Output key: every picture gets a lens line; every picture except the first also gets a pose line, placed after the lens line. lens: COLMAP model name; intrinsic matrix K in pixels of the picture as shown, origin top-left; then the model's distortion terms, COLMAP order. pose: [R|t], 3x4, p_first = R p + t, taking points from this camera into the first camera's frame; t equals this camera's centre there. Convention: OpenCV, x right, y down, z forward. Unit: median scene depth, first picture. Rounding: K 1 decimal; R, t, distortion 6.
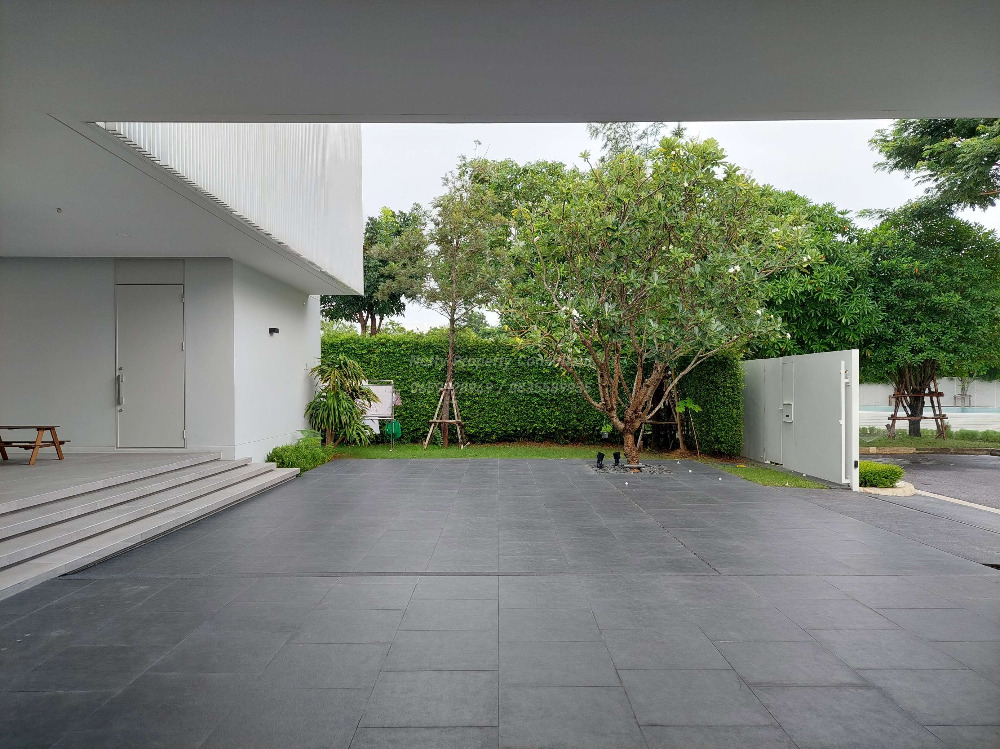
lens RADIAL K [[719.1, 0, 501.9], [0, 719.1, 392.6], [0, 0, 1]] dist [0.063384, -0.078515]
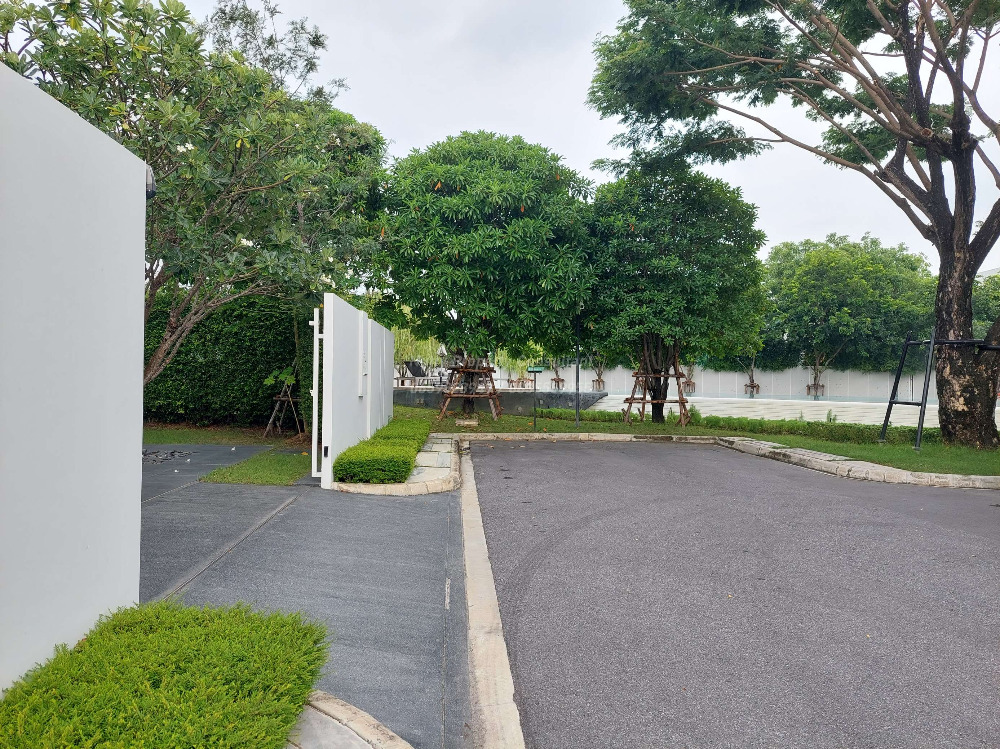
lens RADIAL K [[718.1, 0, 513.8], [0, 718.1, 378.2], [0, 0, 1]] dist [0.068480, -0.080887]
pose [[0.997334, 0.018349, 0.070632, 0.409730], [-0.018099, 0.999827, -0.004176, 0.016612], [-0.070697, 0.002887, 0.997494, 0.175698]]
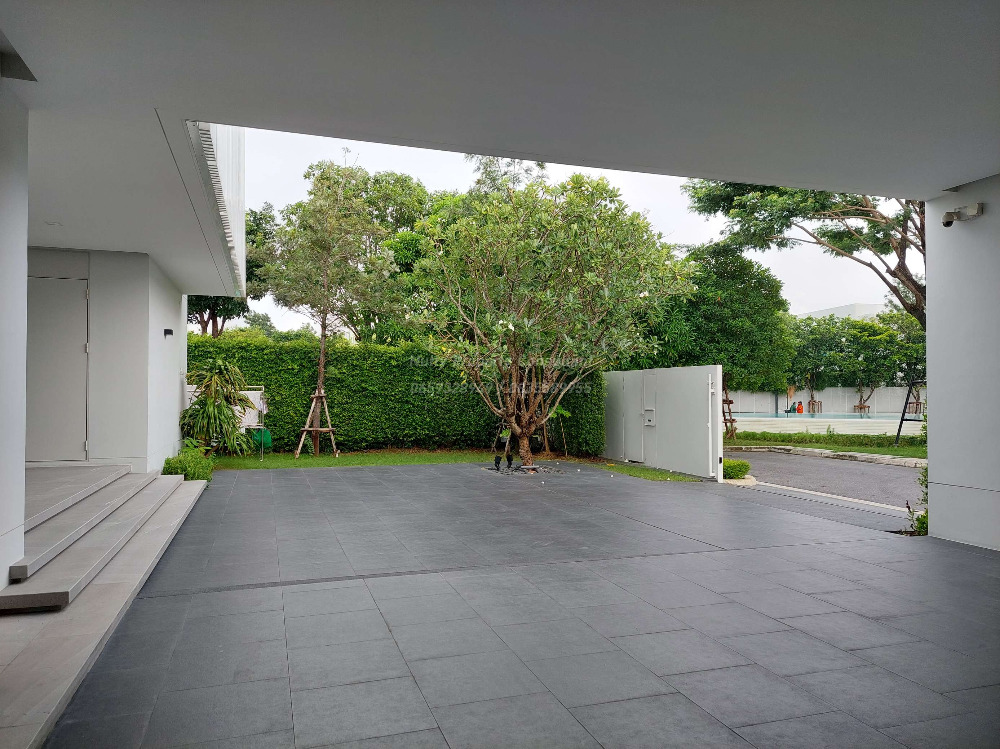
lens RADIAL K [[718.1, 0, 513.8], [0, 718.1, 378.2], [0, 0, 1]] dist [0.068480, -0.080887]
pose [[0.946223, 0.011728, 0.323303, -0.147552], [-0.002116, 0.999546, -0.030065, -0.000126], [-0.323509, 0.027764, 0.945818, -0.014704]]
